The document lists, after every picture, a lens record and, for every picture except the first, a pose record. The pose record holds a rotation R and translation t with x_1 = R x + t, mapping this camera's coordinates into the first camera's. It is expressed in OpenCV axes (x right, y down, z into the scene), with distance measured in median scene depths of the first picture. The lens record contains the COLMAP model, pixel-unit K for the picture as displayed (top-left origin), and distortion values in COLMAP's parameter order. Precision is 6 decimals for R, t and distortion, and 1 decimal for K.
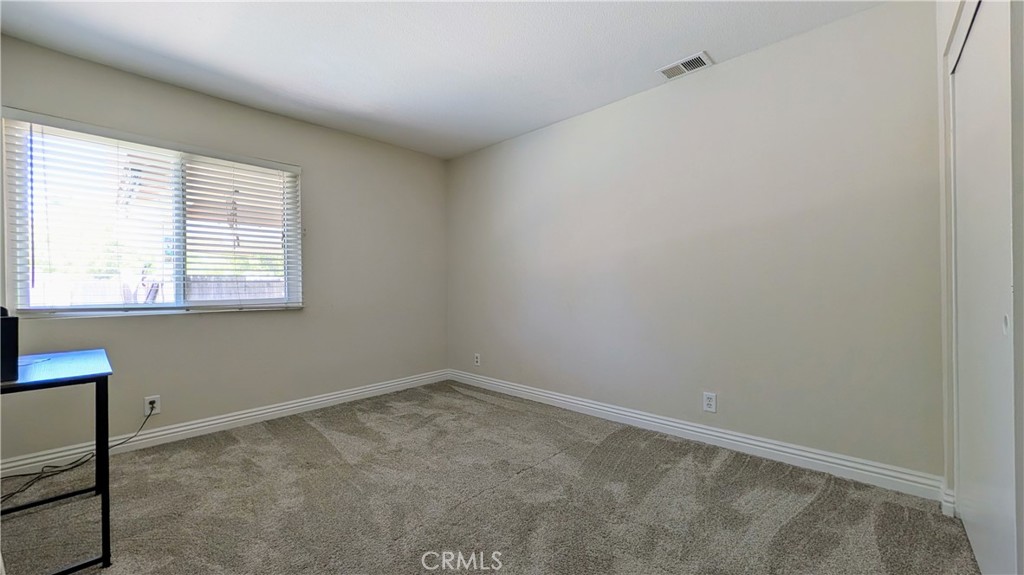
lens RADIAL K [[394.0, 0, 512.4], [0, 394.0, 285.4], [0, 0, 1]] dist [-0.000876, 0.000018]
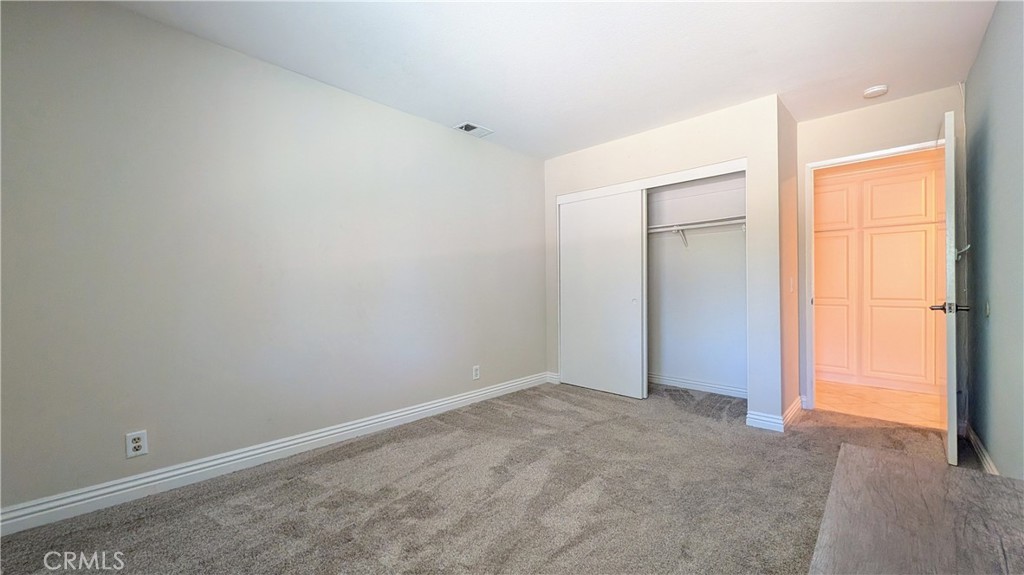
lens RADIAL K [[394.0, 0, 512.6], [0, 394.0, 288.3], [0, 0, 1]] dist [-0.000876, 0.000018]
pose [[0.010426, 0.009877, 0.999897, -0.915852], [0.006549, 0.999929, -0.009945, 0.008363], [-0.999924, 0.006652, 0.010361, 0.853151]]
